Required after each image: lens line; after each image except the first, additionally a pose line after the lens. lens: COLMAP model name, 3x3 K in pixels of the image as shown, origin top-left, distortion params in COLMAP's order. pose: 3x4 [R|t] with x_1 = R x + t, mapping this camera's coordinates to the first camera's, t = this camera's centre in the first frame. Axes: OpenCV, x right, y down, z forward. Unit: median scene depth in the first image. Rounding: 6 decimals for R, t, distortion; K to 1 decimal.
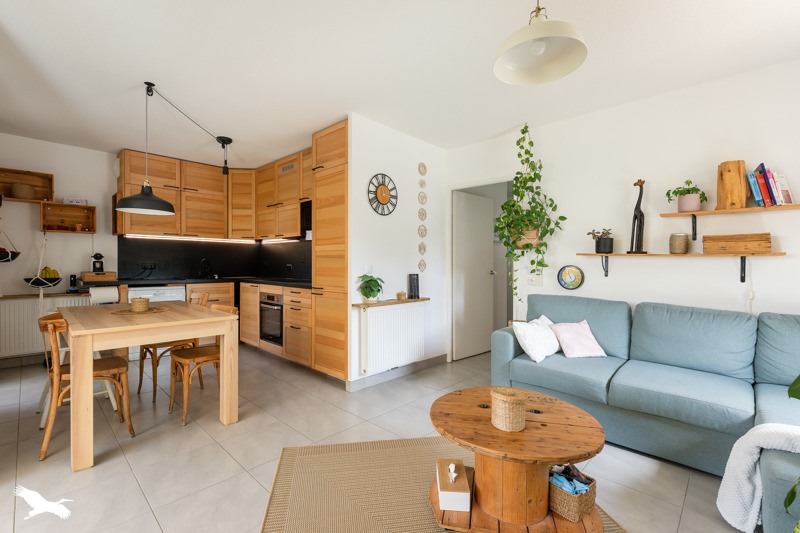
lens RADIAL K [[366.7, 0, 392.8], [0, 366.7, 265.7], [0, 0, 1]] dist [-0.001468, -0.001209]
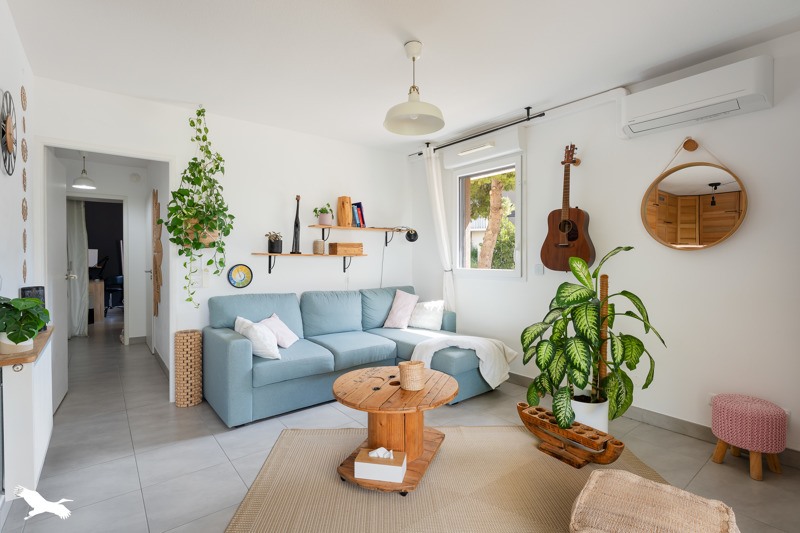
lens RADIAL K [[388.1, 0, 394.9], [0, 388.1, 260.5], [0, 0, 1]] dist [0.004523, -0.001861]
pose [[0.111214, -0.015919, 0.993669, -0.523914], [0.011727, 0.999823, 0.014705, -0.021781], [-0.993727, 0.010018, 0.111381, 0.436587]]
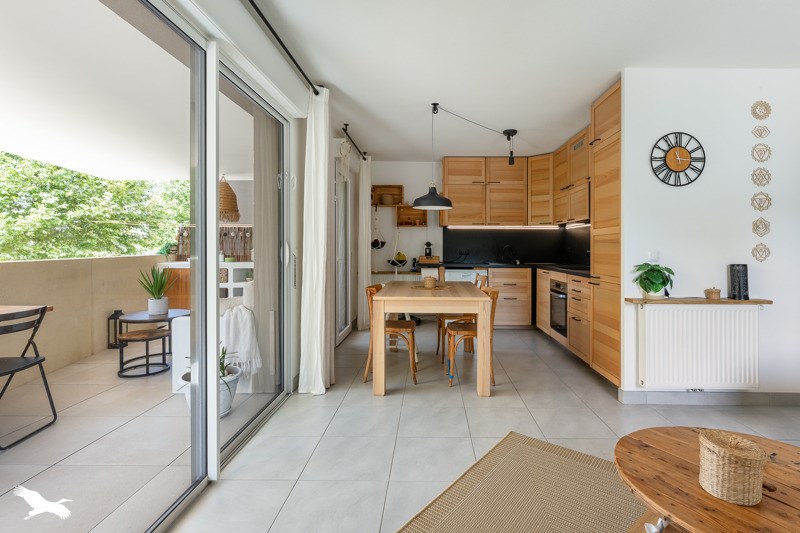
lens RADIAL K [[388.1, 0, 413.8], [0, 388.1, 251.4], [0, 0, 1]] dist [0.004523, -0.001861]
pose [[0.681726, 0.002351, -0.731604, 0.198868], [-0.004060, 0.999992, -0.000570, 0.001459], [0.731596, 0.003359, 0.681730, 0.045098]]
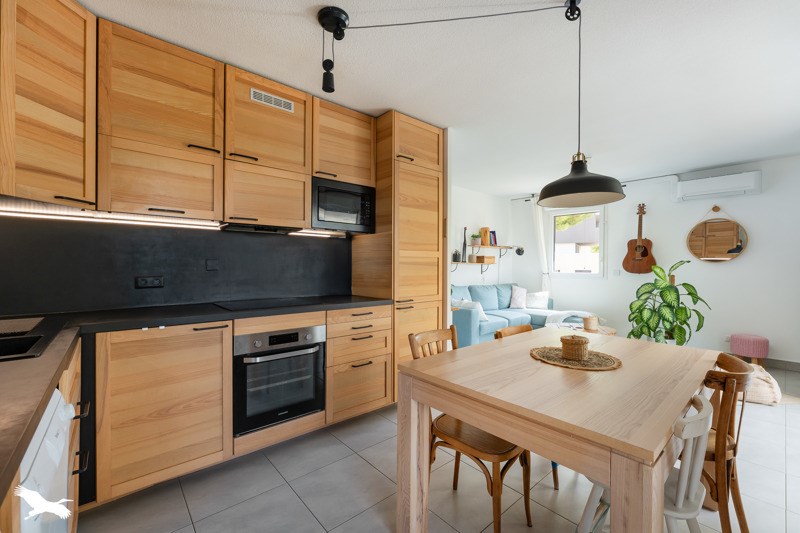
lens RADIAL K [[332.7, 0, 398.7], [0, 332.7, 267.7], [0, 0, 1]] dist [0.000192, -0.000078]
pose [[0.074669, -0.016268, 0.997076, -1.047233], [0.003694, 0.999865, 0.016037, -0.029592], [-0.997202, 0.002486, 0.074719, 1.040549]]
